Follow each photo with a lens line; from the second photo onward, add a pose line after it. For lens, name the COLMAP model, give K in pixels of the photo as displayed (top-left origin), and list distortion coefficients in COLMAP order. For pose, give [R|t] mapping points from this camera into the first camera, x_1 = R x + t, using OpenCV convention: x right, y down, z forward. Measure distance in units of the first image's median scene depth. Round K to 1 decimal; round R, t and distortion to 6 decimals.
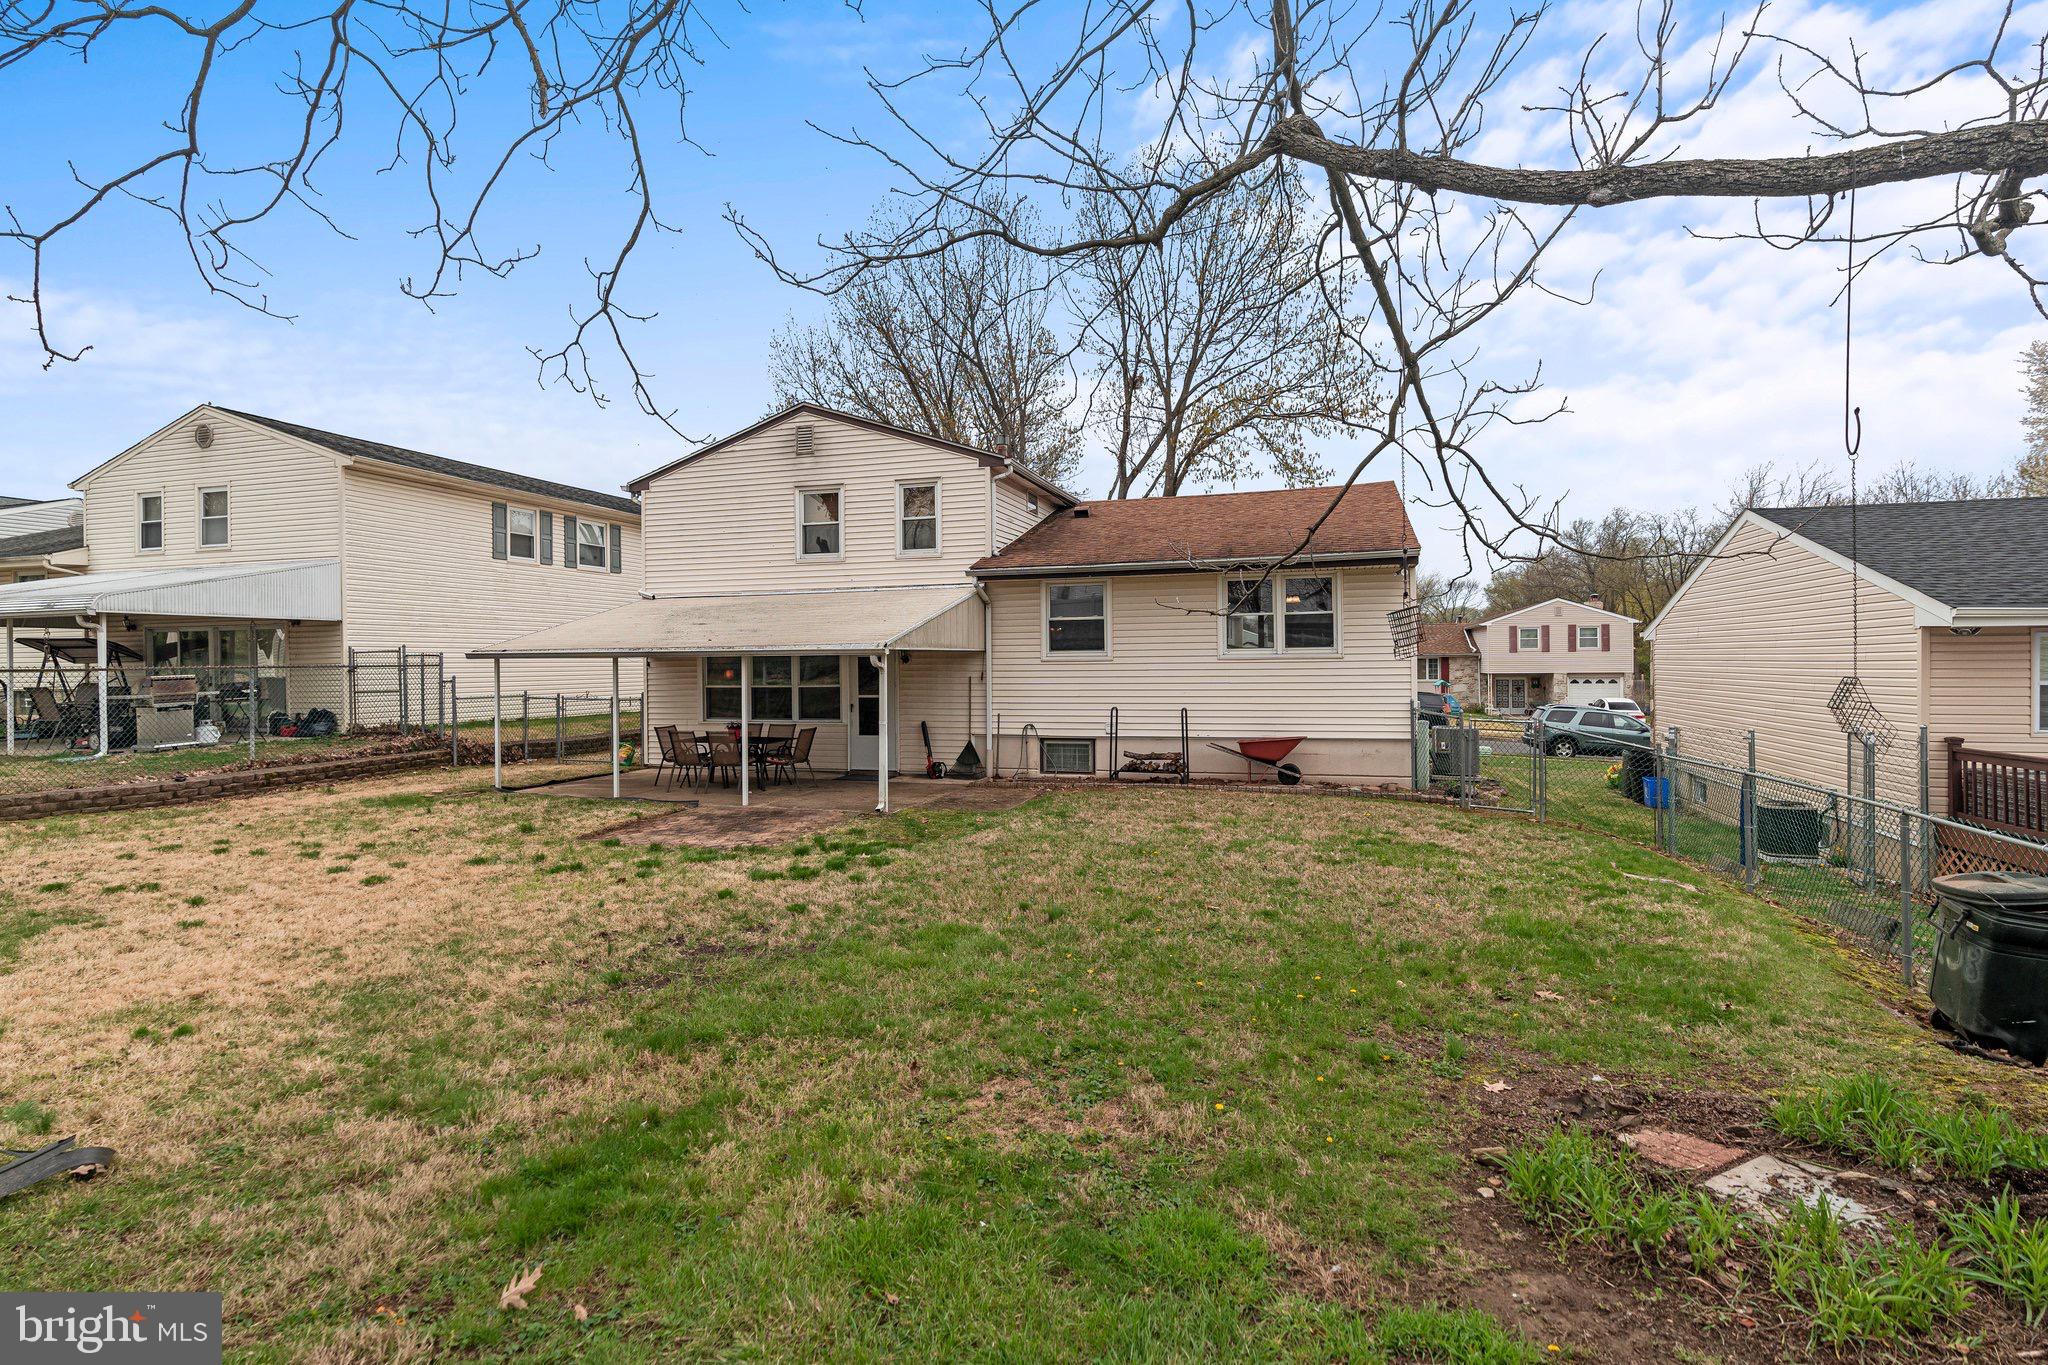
lens RADIAL K [[1006.5, 0, 1024.0], [0, 1006.5, 682.5], [0, 0, 1]] dist [0.000026, -0.000008]
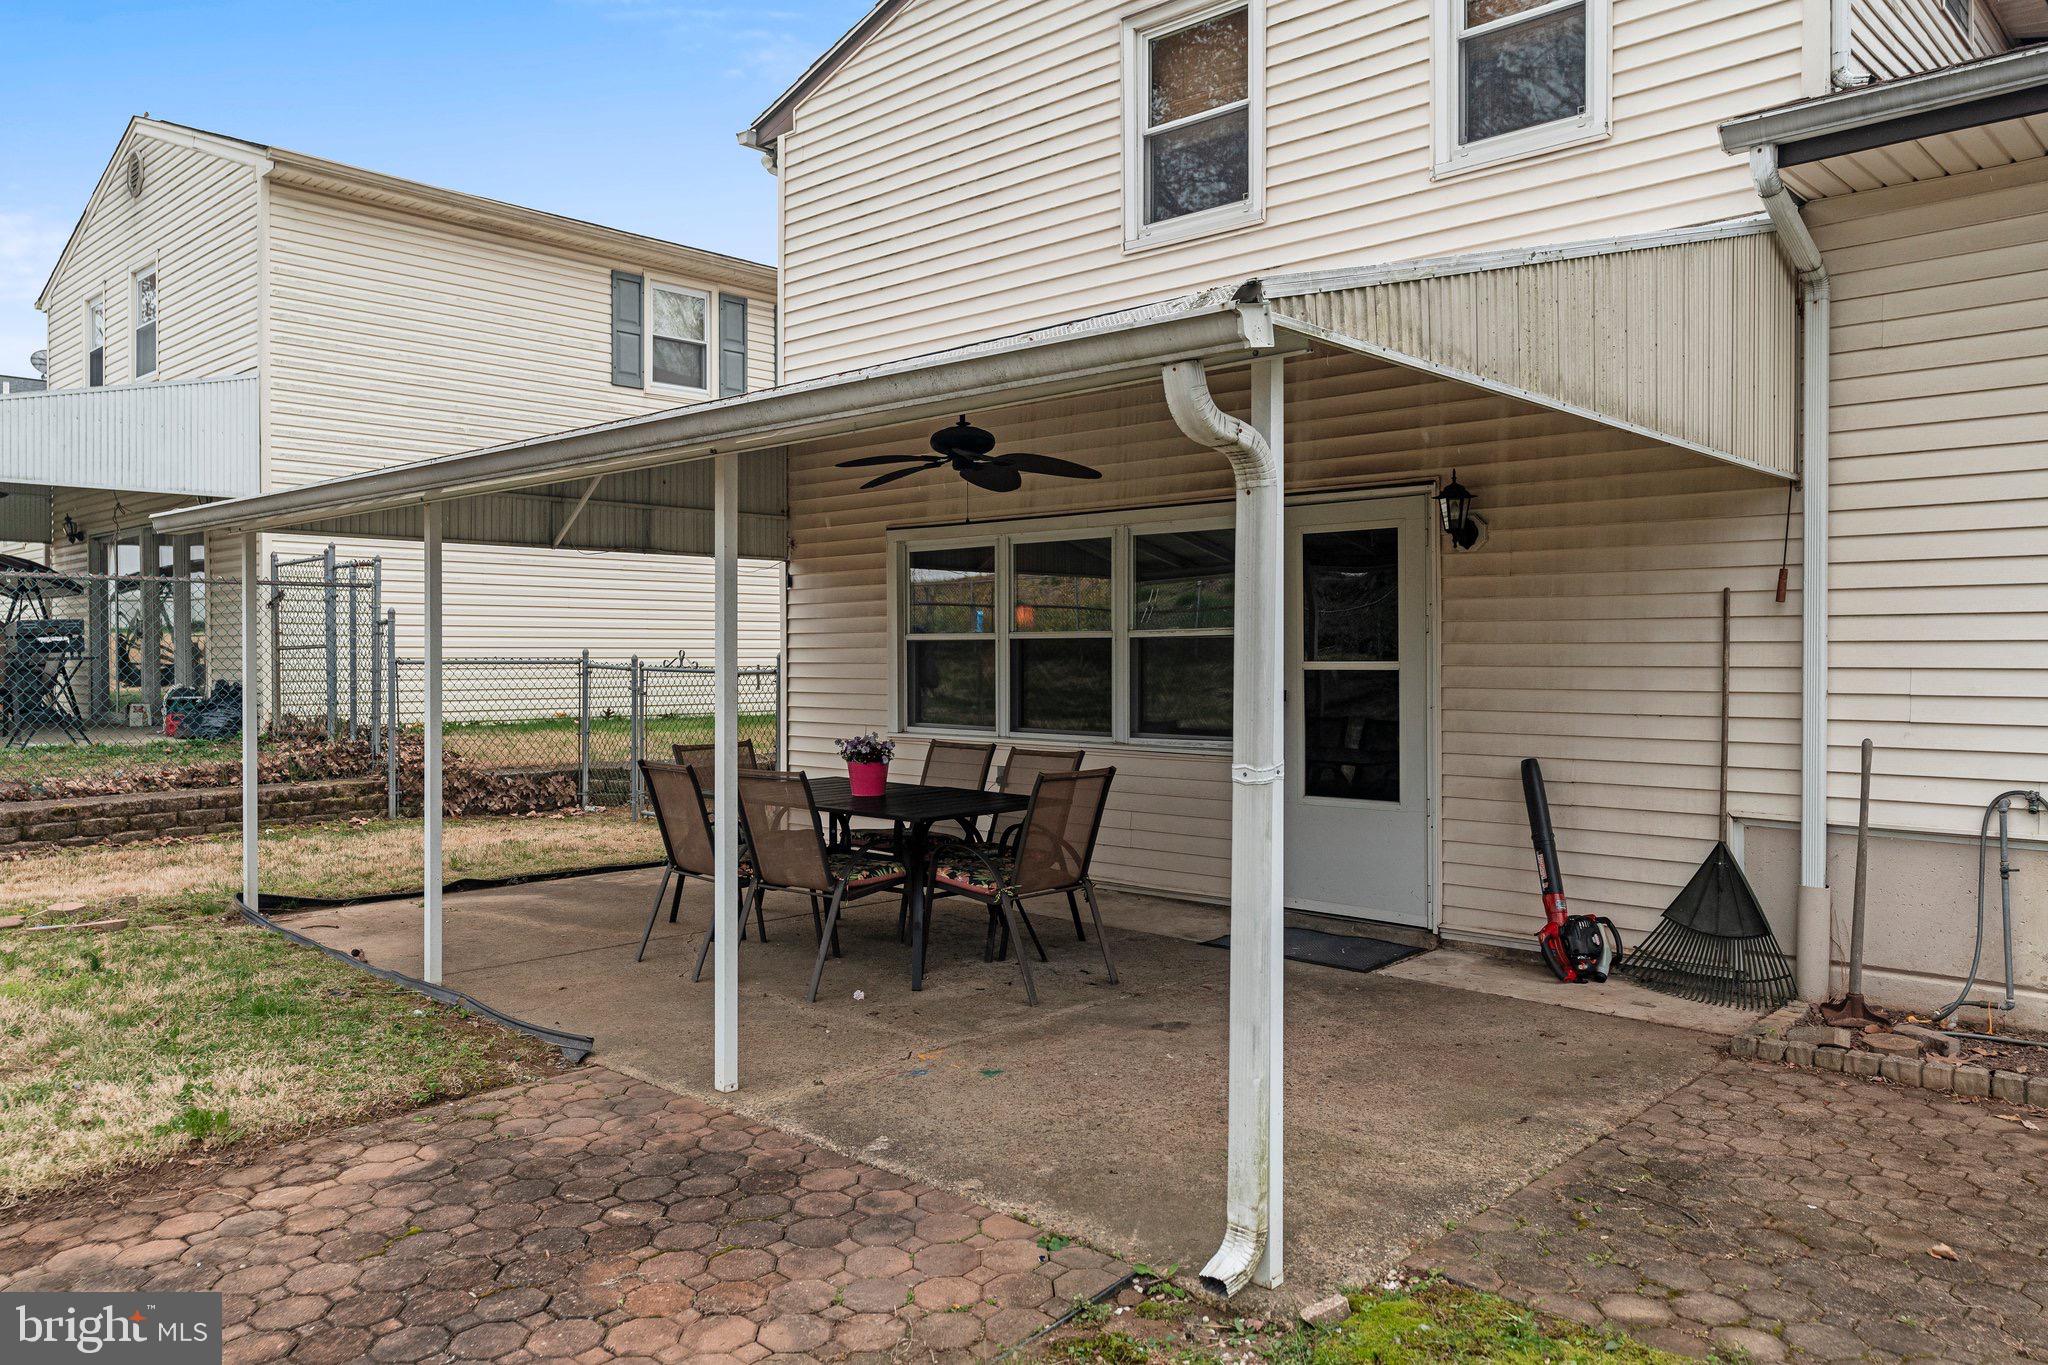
lens RADIAL K [[1430.4, 0, 1017.8], [0, 1430.4, 654.8], [0, 0, 1]] dist [0.001059, 0.000409]
pose [[0.896146, 0.007608, -0.443694, -0.053224], [-0.015300, 0.999788, -0.013758, 0.018317], [0.443495, 0.019118, 0.896073, 0.598696]]
